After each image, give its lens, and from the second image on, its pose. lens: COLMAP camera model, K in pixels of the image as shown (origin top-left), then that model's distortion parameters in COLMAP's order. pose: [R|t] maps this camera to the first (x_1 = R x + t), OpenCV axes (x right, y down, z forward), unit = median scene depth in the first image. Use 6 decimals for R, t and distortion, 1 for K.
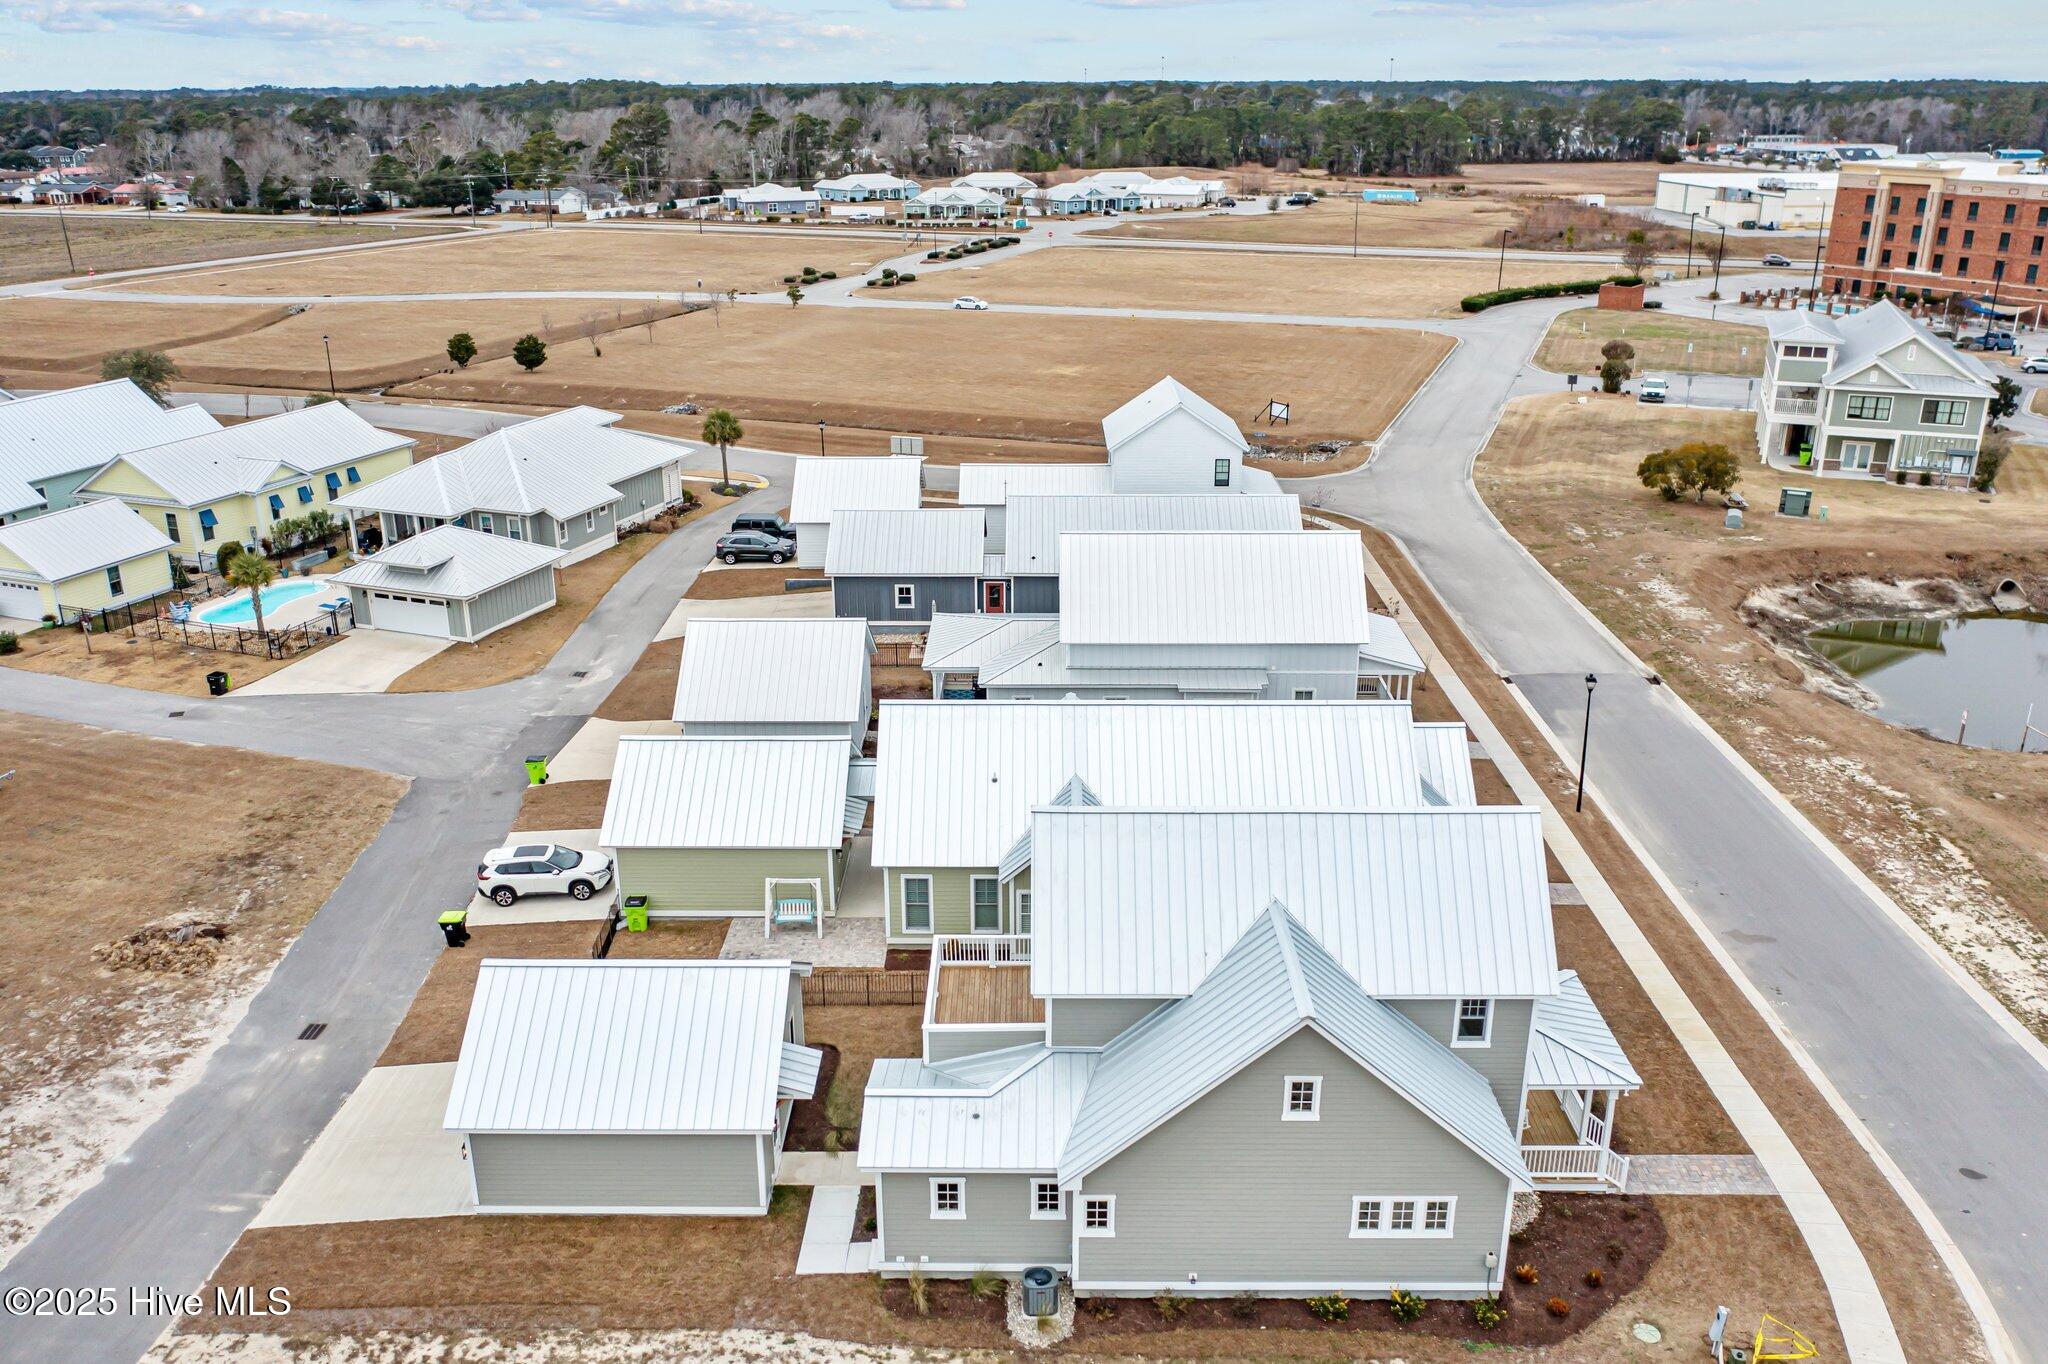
lens RADIAL K [[1662.1, 0, 1024.0], [0, 1662.1, 682.0], [0, 0, 1]] dist [-0.008441, -0.008882]
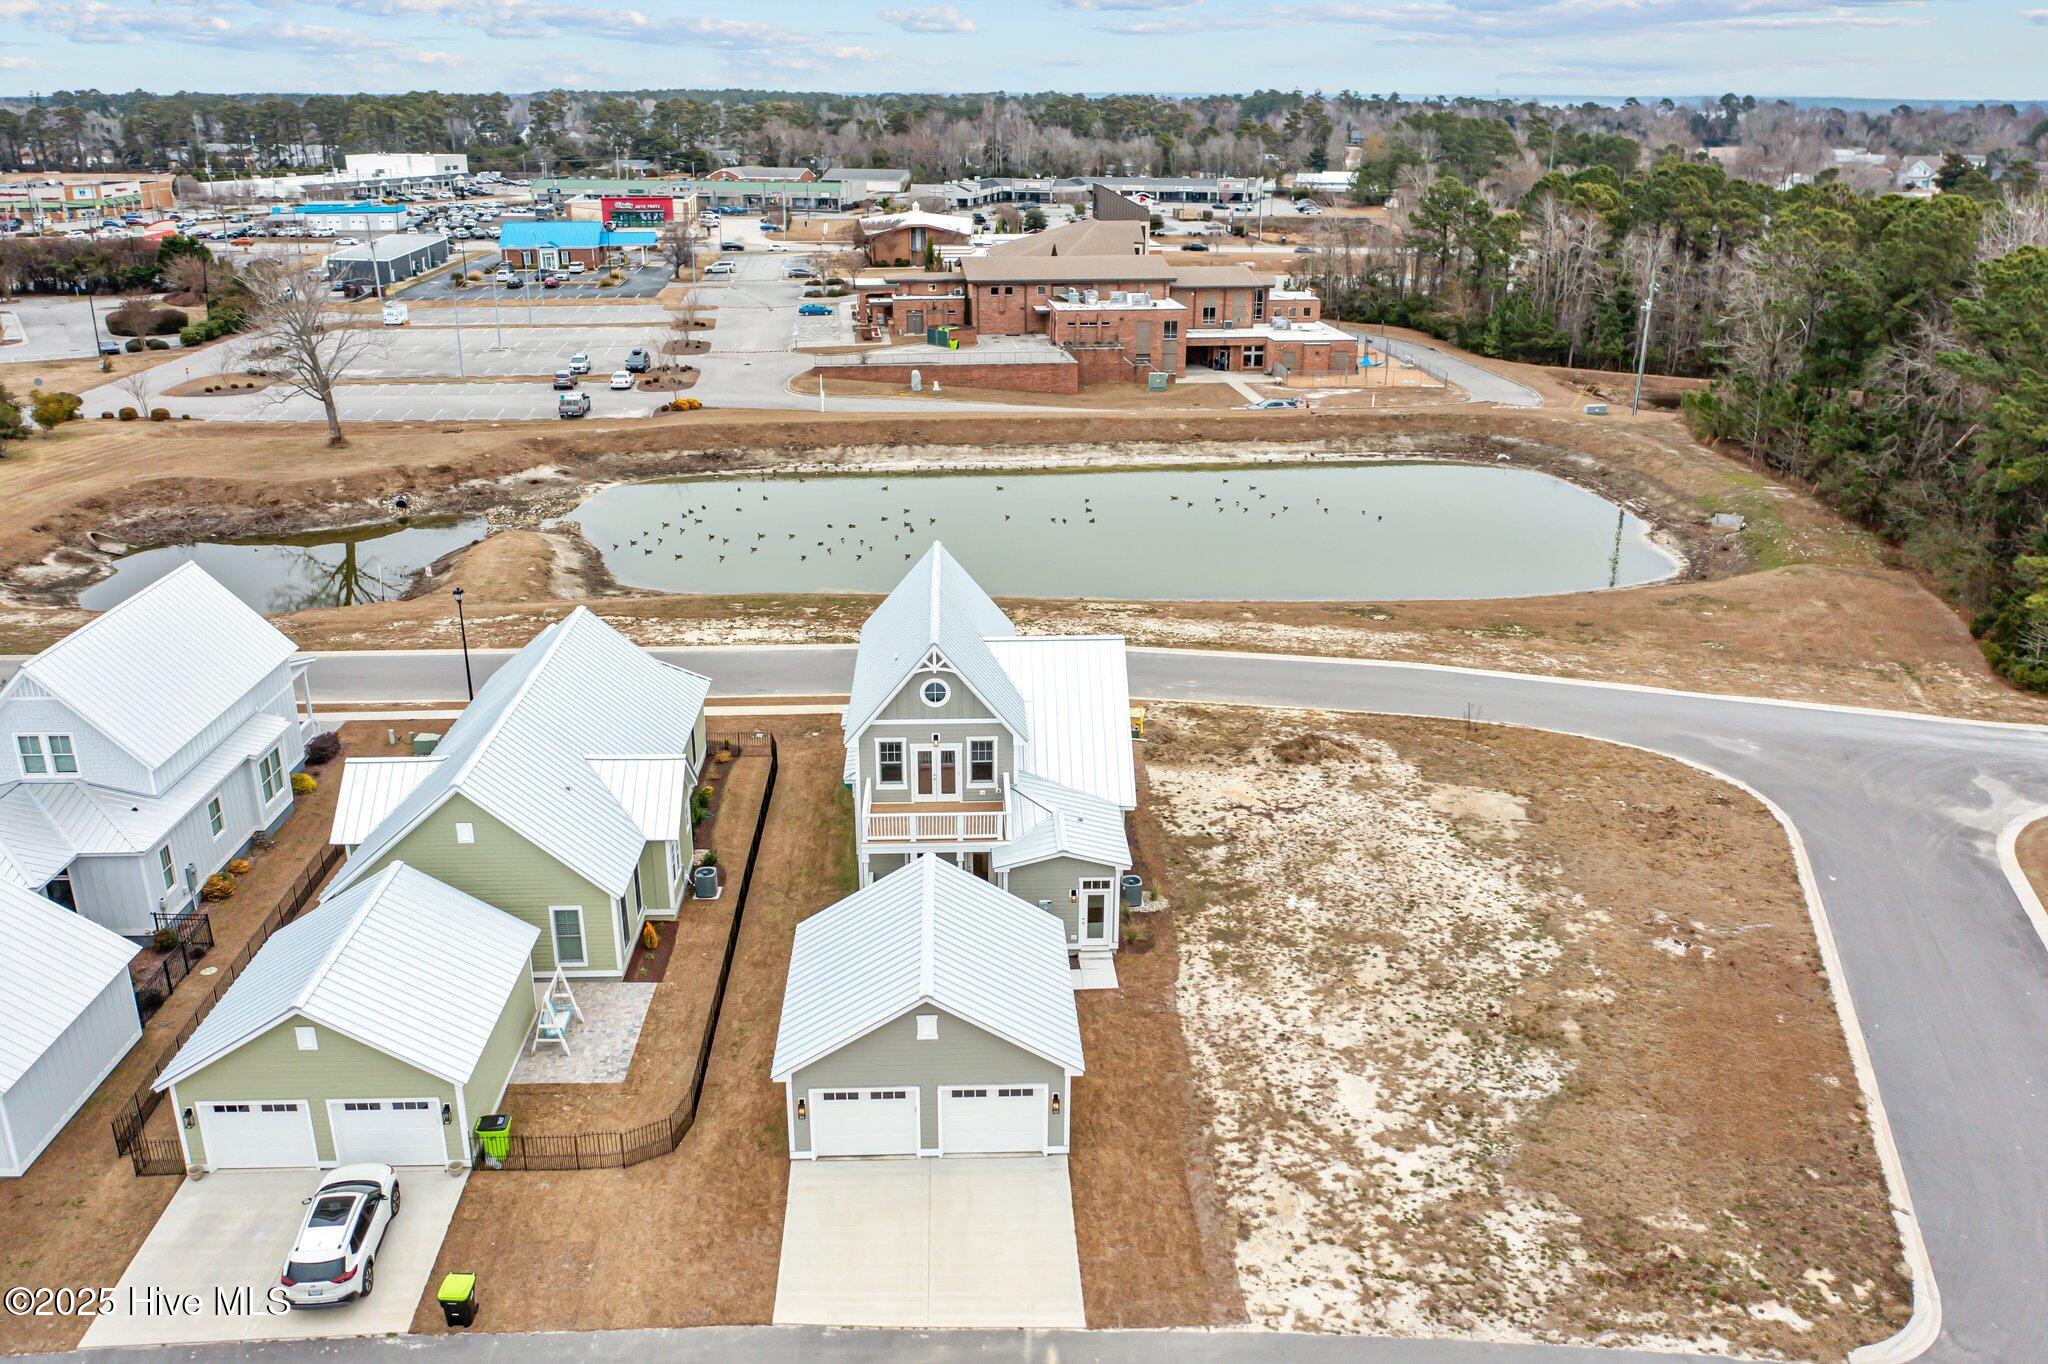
lens RADIAL K [[1591.7, 0, 1024.0], [0, 1591.7, 682.0], [0, 0, 1]] dist [-0.008788, -0.002023]
pose [[-0.047824, -0.343414, 0.937966, -0.453397], [0.339416, 0.877576, 0.338609, -0.114024], [-0.939420, 0.334555, 0.074591, 0.327665]]
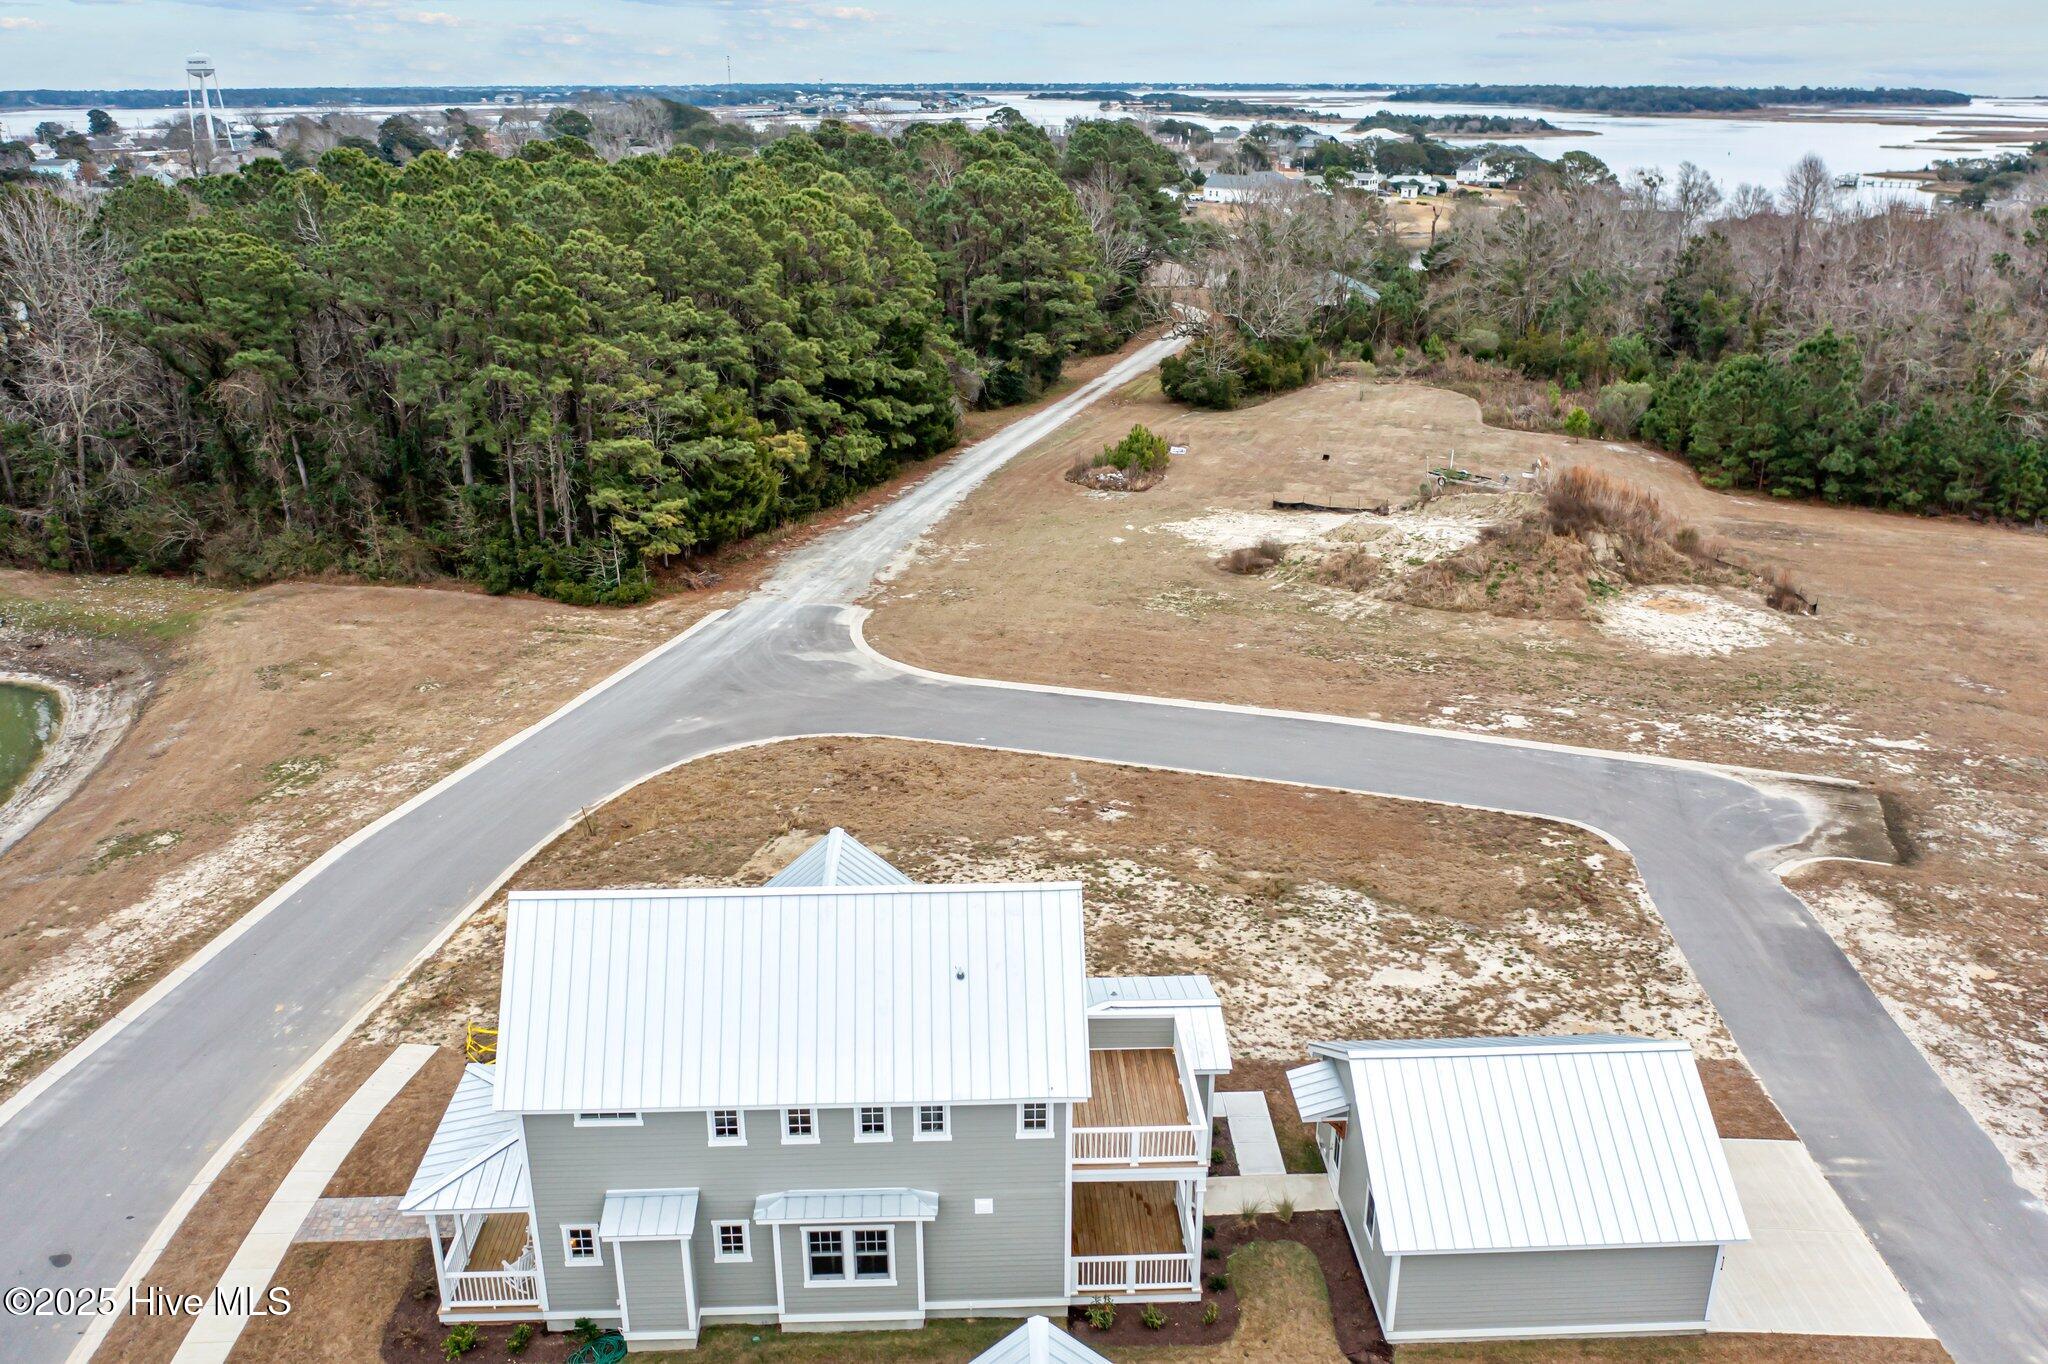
lens RADIAL K [[1591.7, 0, 1024.0], [0, 1591.7, 682.0], [0, 0, 1]] dist [-0.008788, -0.002023]
pose [[-0.999099, 0.017026, -0.038881, 0.030294], [-0.012485, 0.757628, 0.652567, -0.218765], [0.040568, 0.652464, -0.756733, 0.608249]]
